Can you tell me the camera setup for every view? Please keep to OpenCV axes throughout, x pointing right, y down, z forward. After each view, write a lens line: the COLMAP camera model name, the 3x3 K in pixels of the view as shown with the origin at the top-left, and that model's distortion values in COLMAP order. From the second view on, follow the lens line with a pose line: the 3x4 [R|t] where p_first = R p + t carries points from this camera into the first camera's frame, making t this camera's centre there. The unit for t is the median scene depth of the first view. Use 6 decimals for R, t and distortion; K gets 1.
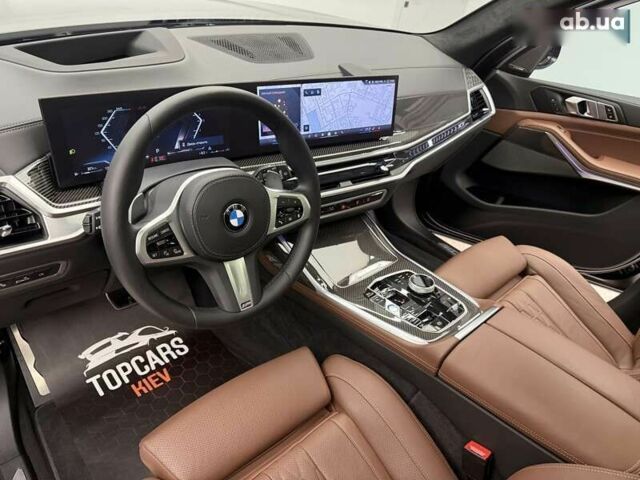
lens RADIAL K [[449.8, 0, 320.7], [0, 449.8, 242.2], [0, 0, 1]] dist [0.060721, -0.092879]
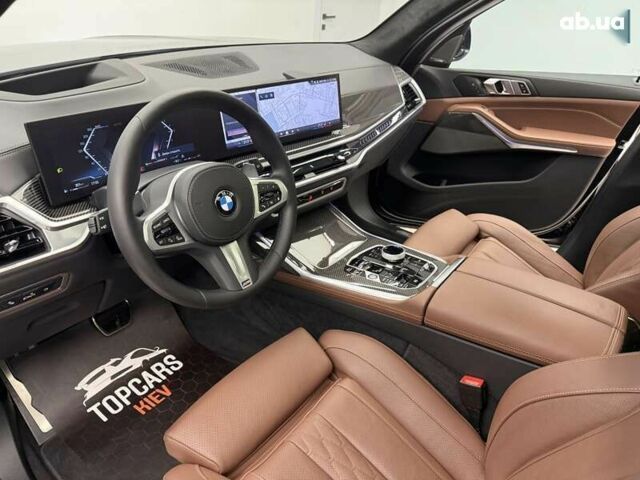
lens RADIAL K [[449.8, 0, 320.7], [0, 449.8, 242.2], [0, 0, 1]] dist [0.060721, -0.092879]
pose [[0.980106, -0.168237, 0.105299, -0.060497], [0.174037, 0.983544, -0.048491, 0.087708], [-0.095408, 0.065852, 0.993258, -0.075445]]
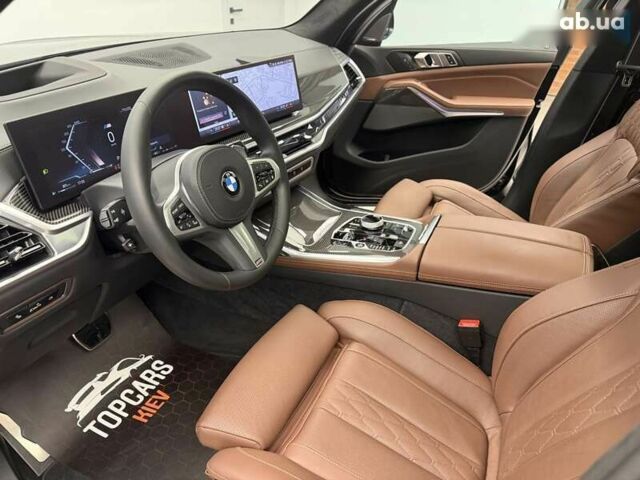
lens RADIAL K [[449.8, 0, 320.7], [0, 449.8, 242.2], [0, 0, 1]] dist [0.060721, -0.092879]
pose [[0.916812, -0.306323, 0.256167, -0.205022], [0.316519, 0.948585, 0.001503, 0.097925], [-0.243457, 0.079704, 0.966631, -0.074800]]
